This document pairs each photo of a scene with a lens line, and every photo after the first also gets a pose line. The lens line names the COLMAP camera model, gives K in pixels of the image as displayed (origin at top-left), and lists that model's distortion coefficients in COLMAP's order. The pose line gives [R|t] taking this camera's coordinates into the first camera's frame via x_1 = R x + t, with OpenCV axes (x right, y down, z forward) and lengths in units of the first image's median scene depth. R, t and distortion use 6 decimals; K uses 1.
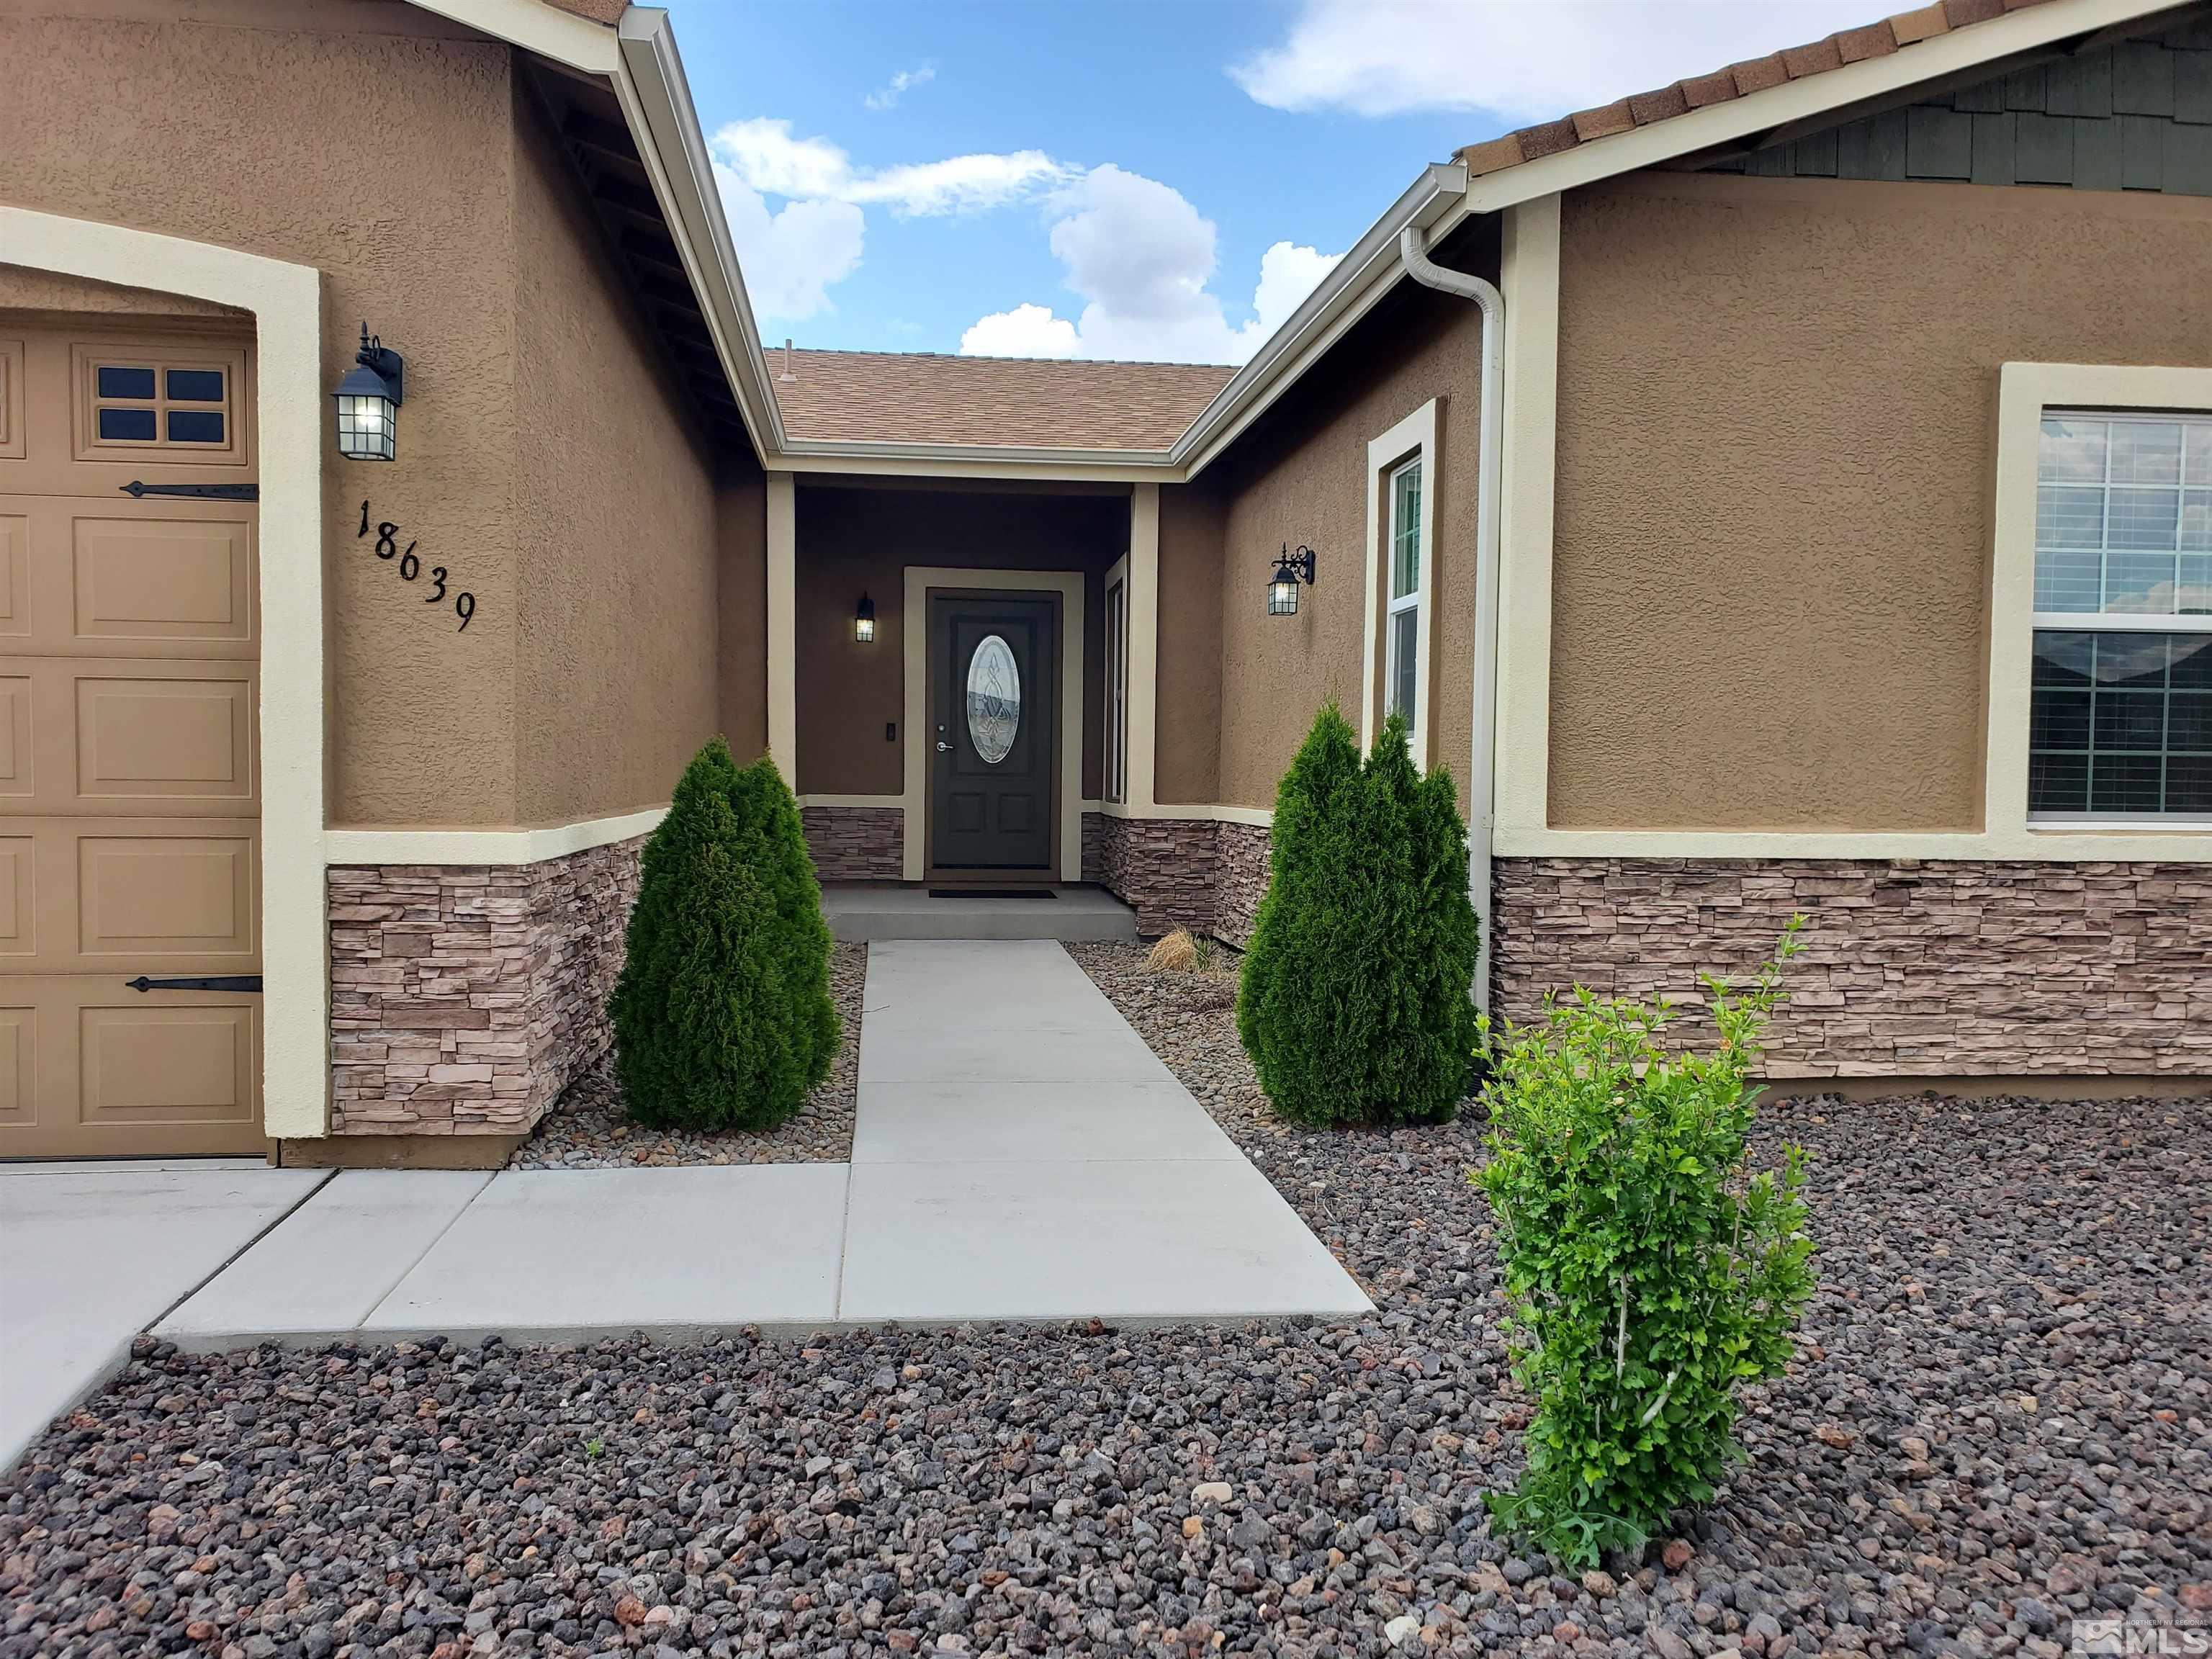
lens RADIAL K [[1771.5, 0, 1058.2], [0, 1771.5, 847.6], [0, 0, 1]] dist [-0.003050, -0.002533]
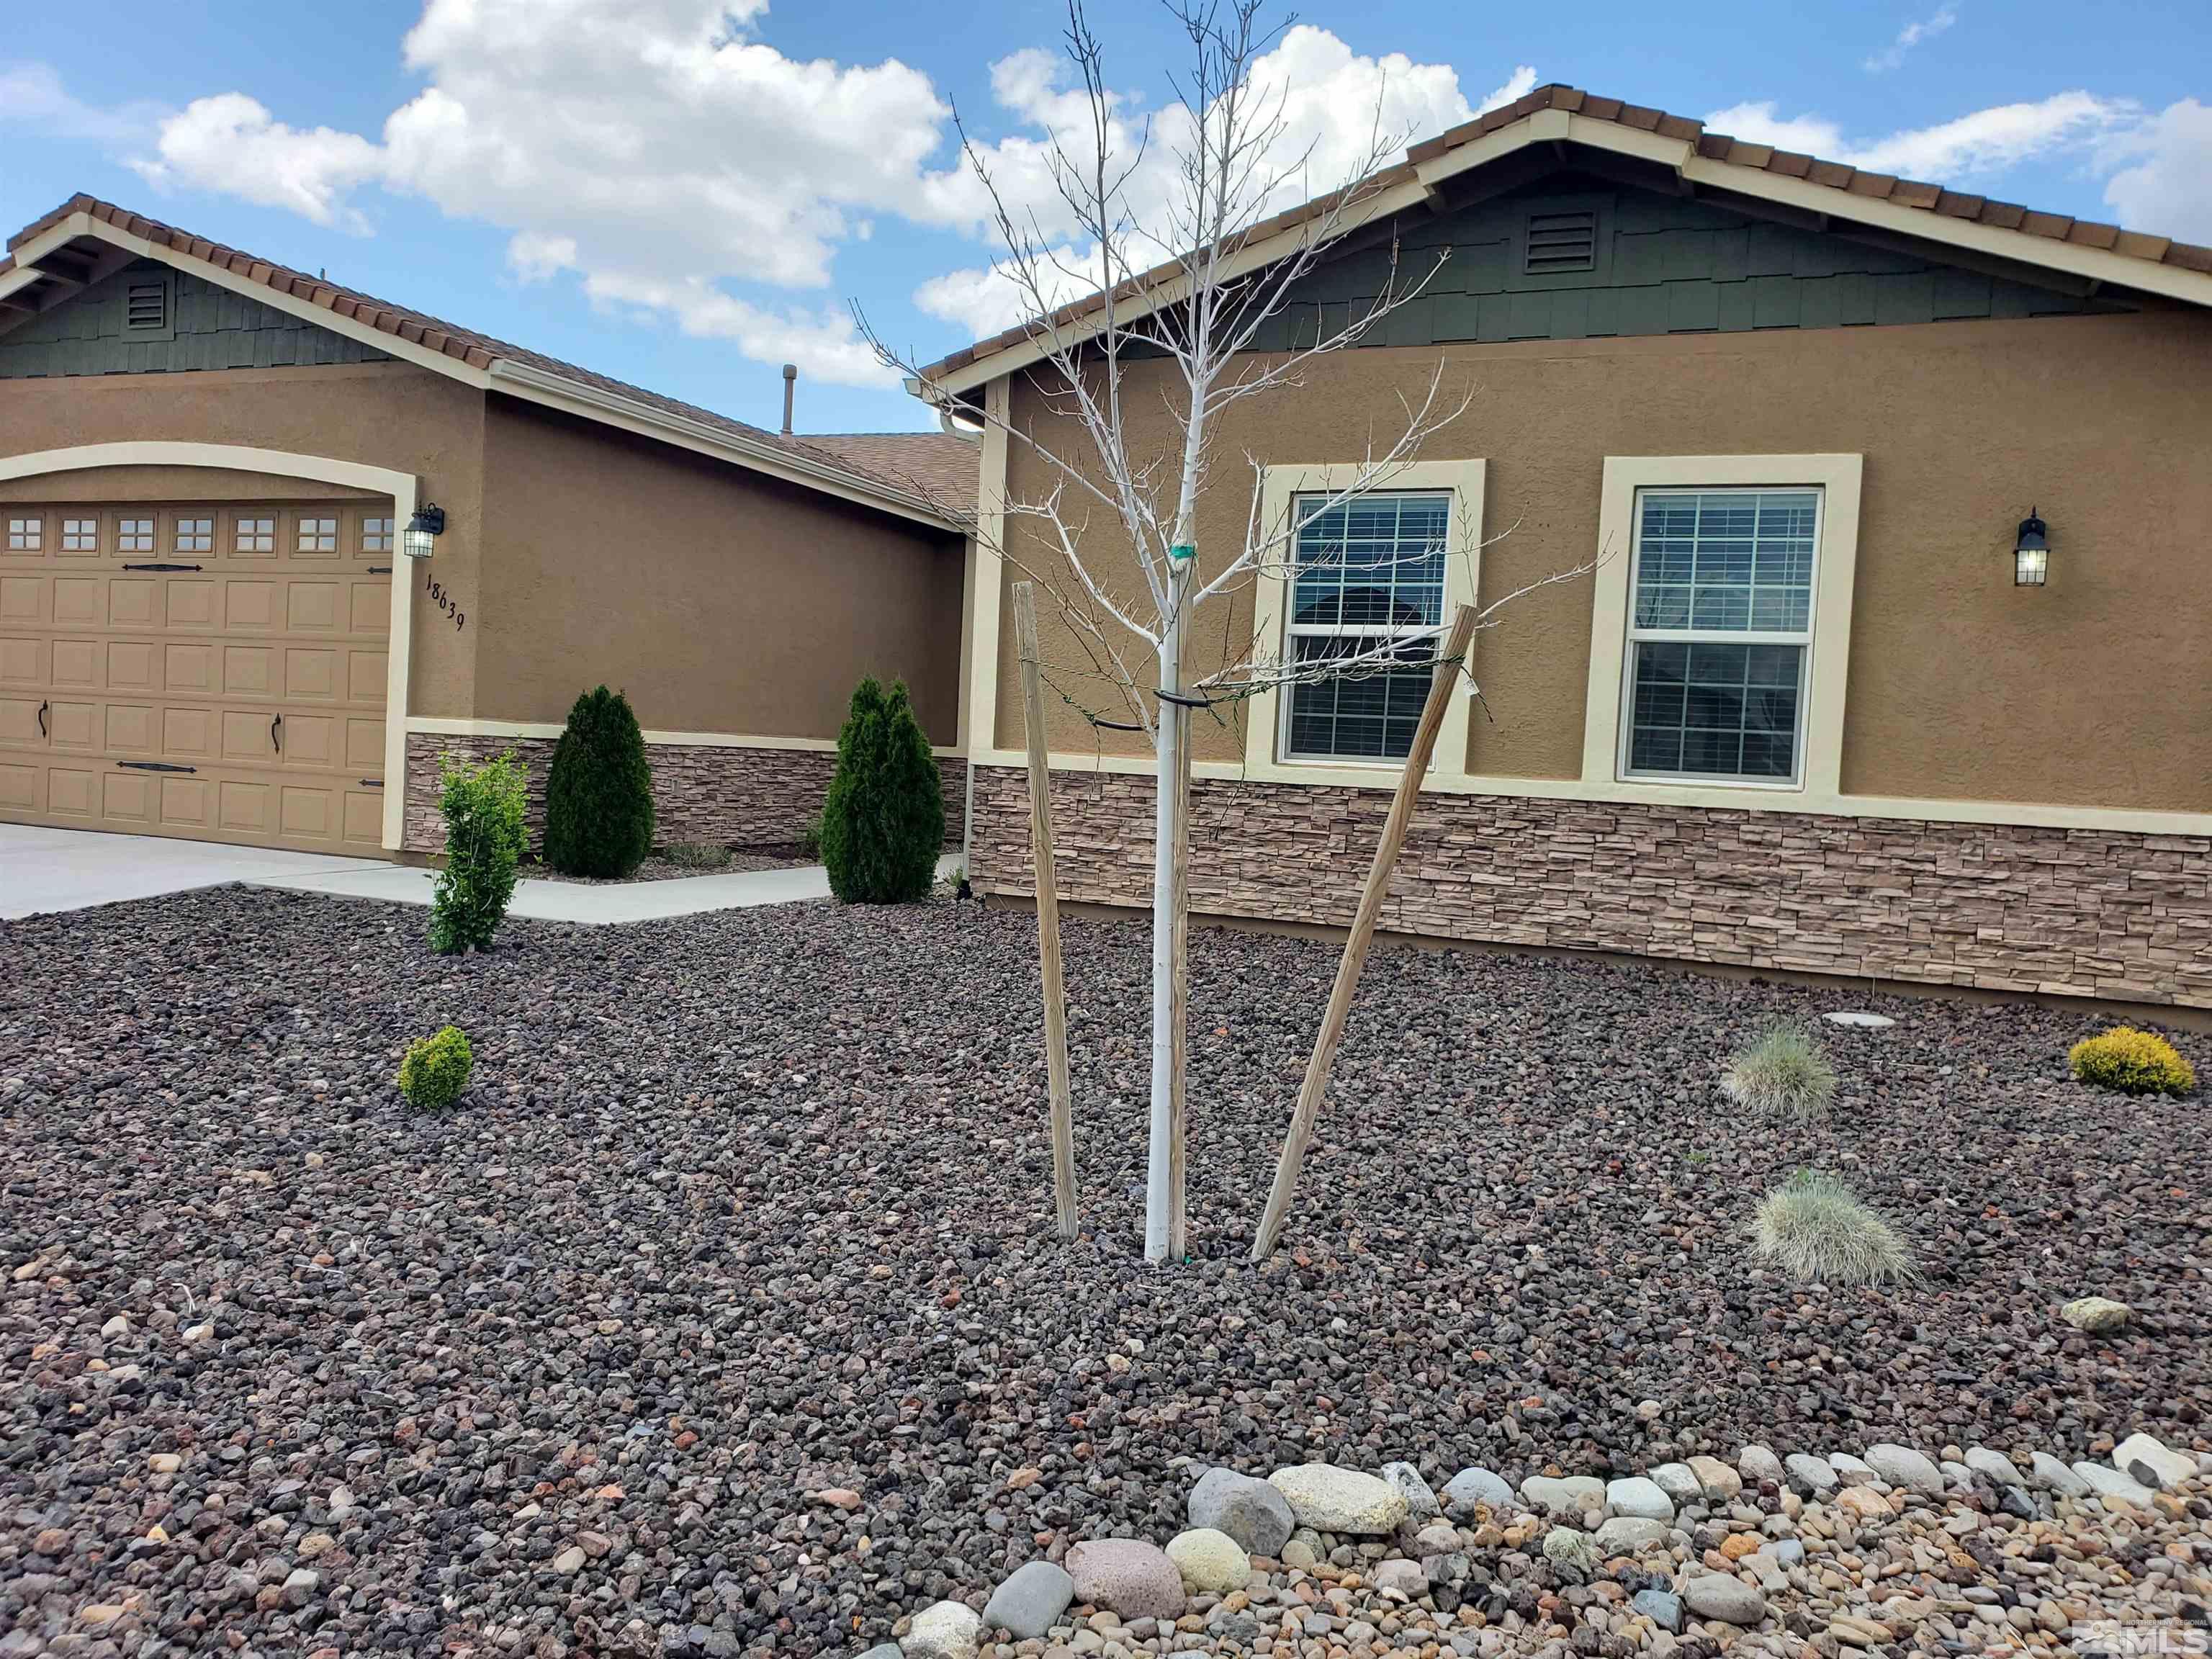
lens RADIAL K [[1635.8, 0, 1106.0], [0, 1635.8, 829.5], [0, 0, 1]] dist [0.089210, -0.158521]
pose [[0.875070, 0.057828, -0.480530, 1.119309], [-0.068724, 0.997623, -0.005093, 0.066688], [0.479093, 0.037481, 0.876964, -0.351774]]
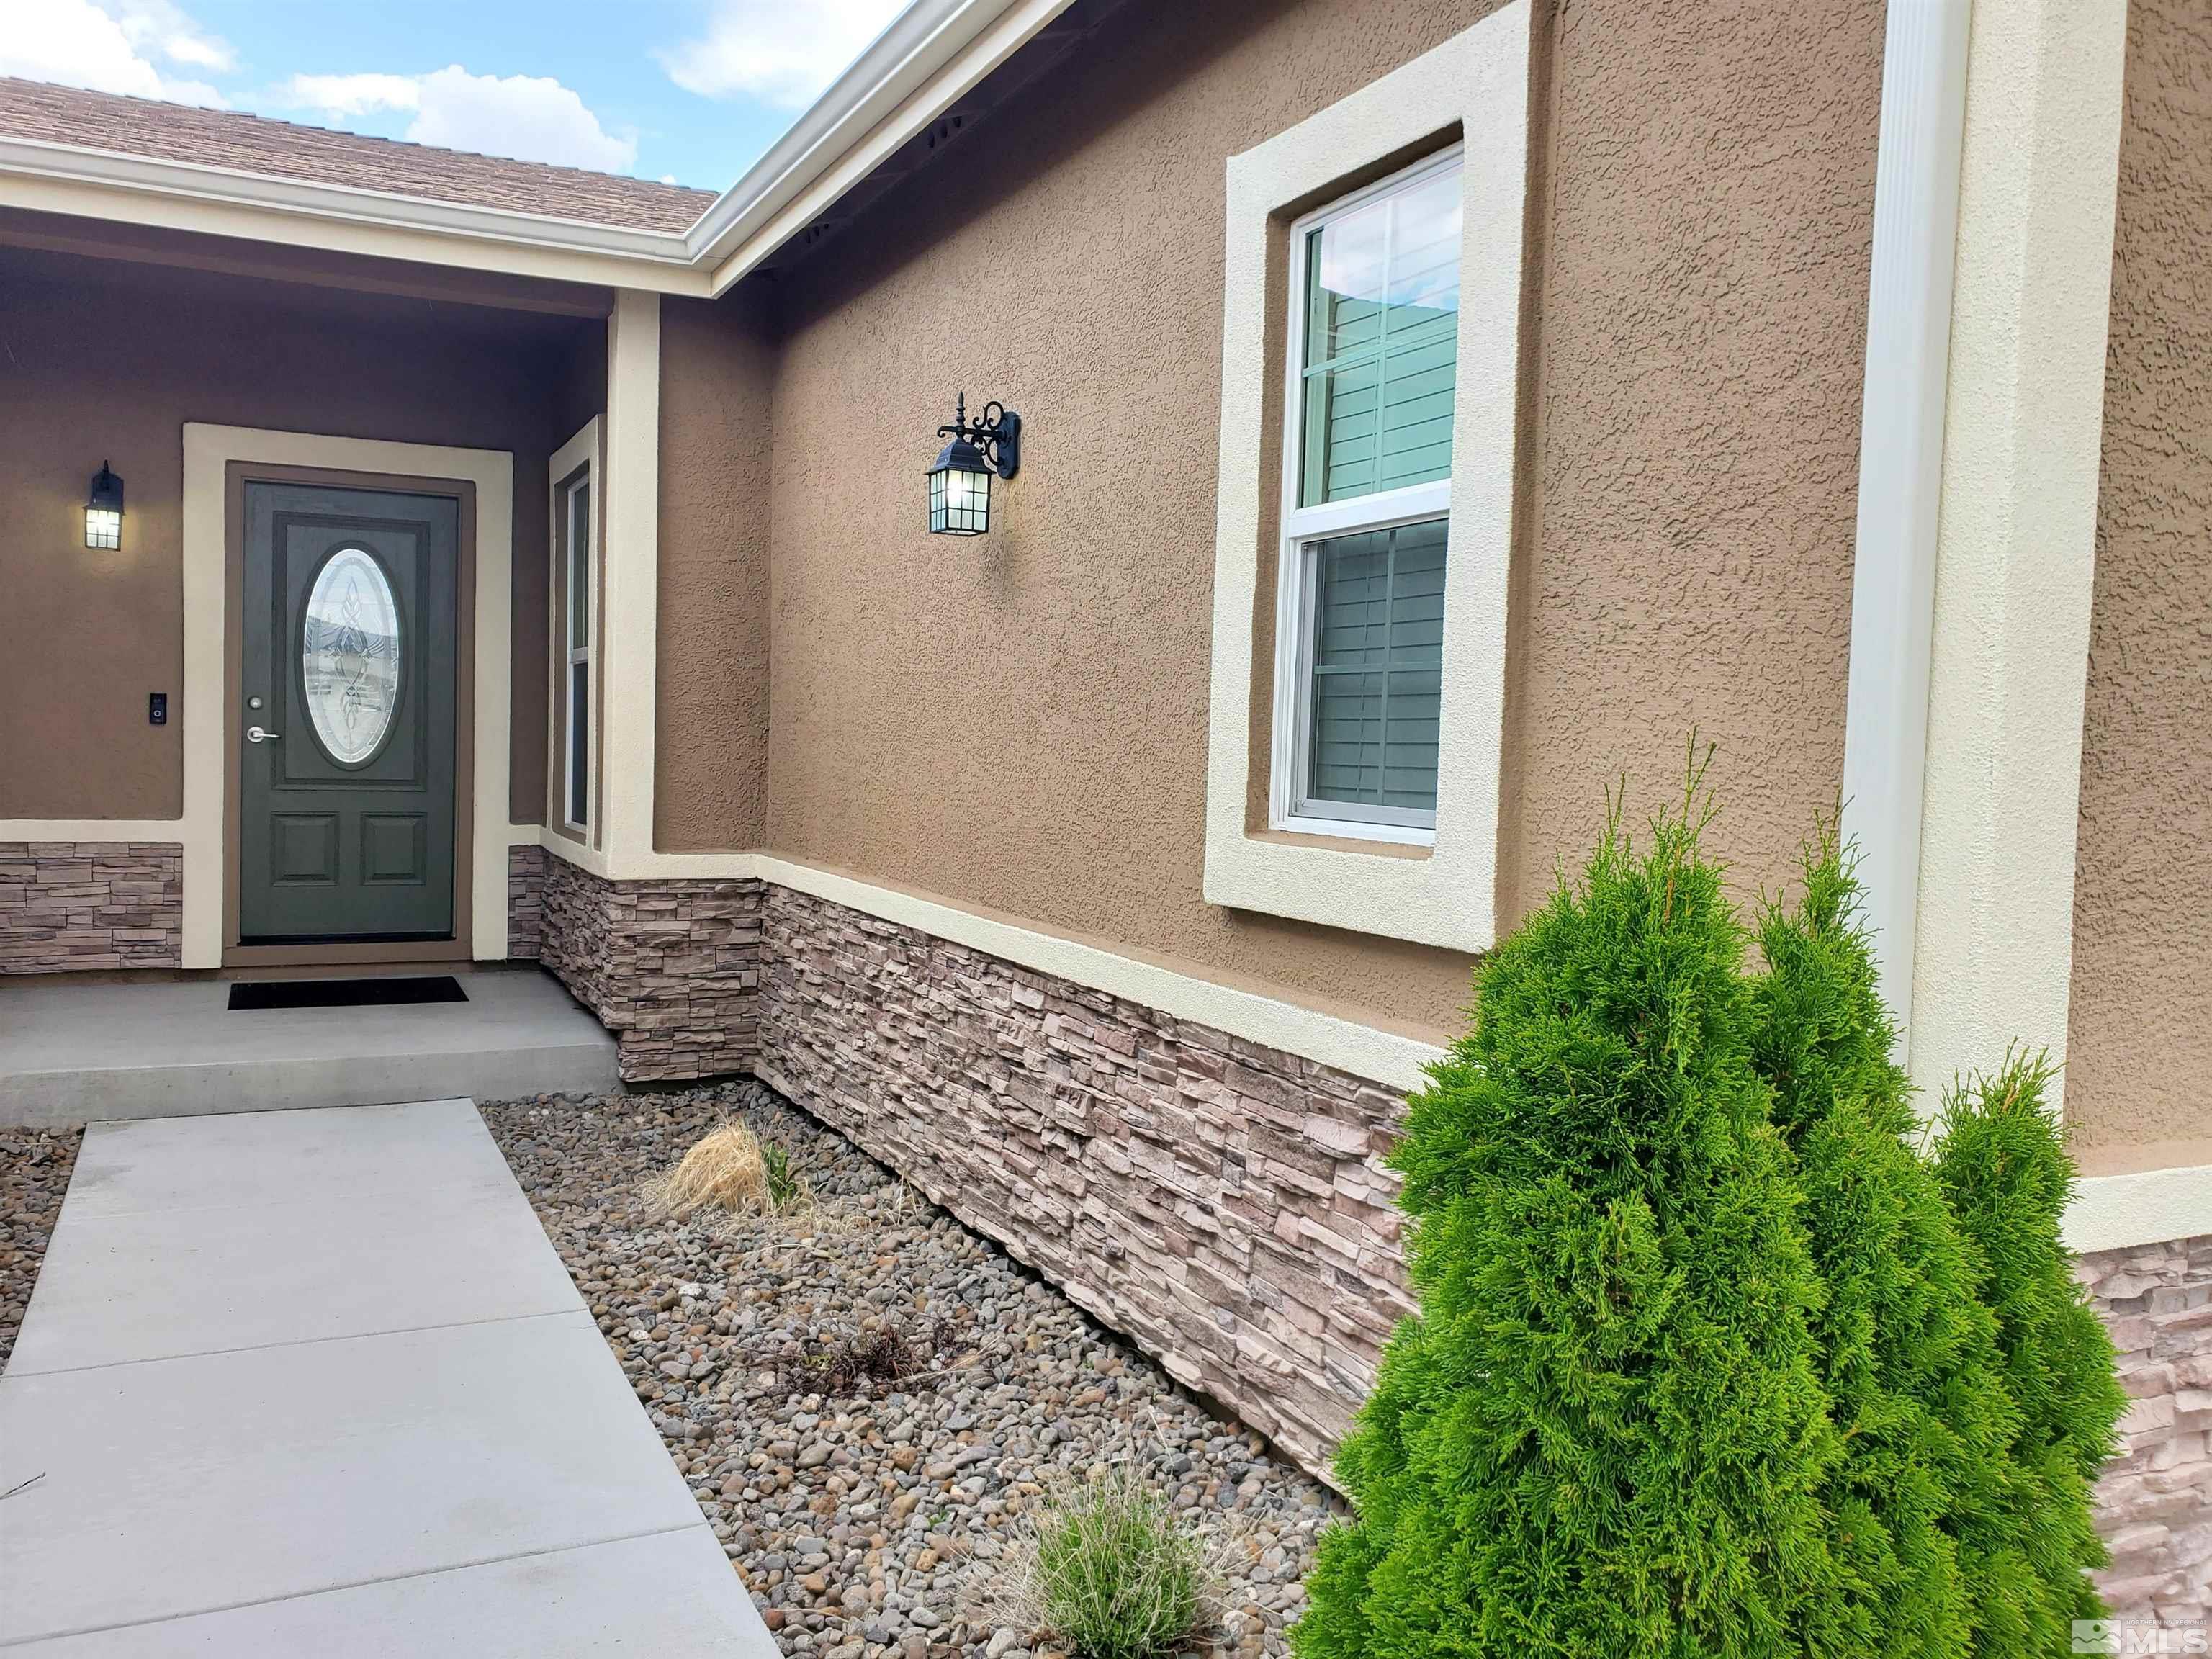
lens RADIAL K [[1825.1, 0, 1105.2], [0, 1825.1, 816.3], [0, 0, 1]] dist [0.005030, 0.010707]
pose [[0.939349, -0.002948, 0.342950, -0.019986], [-0.002284, 0.999887, 0.014849, -0.082407], [-0.342955, -0.014732, 0.939236, 0.696227]]
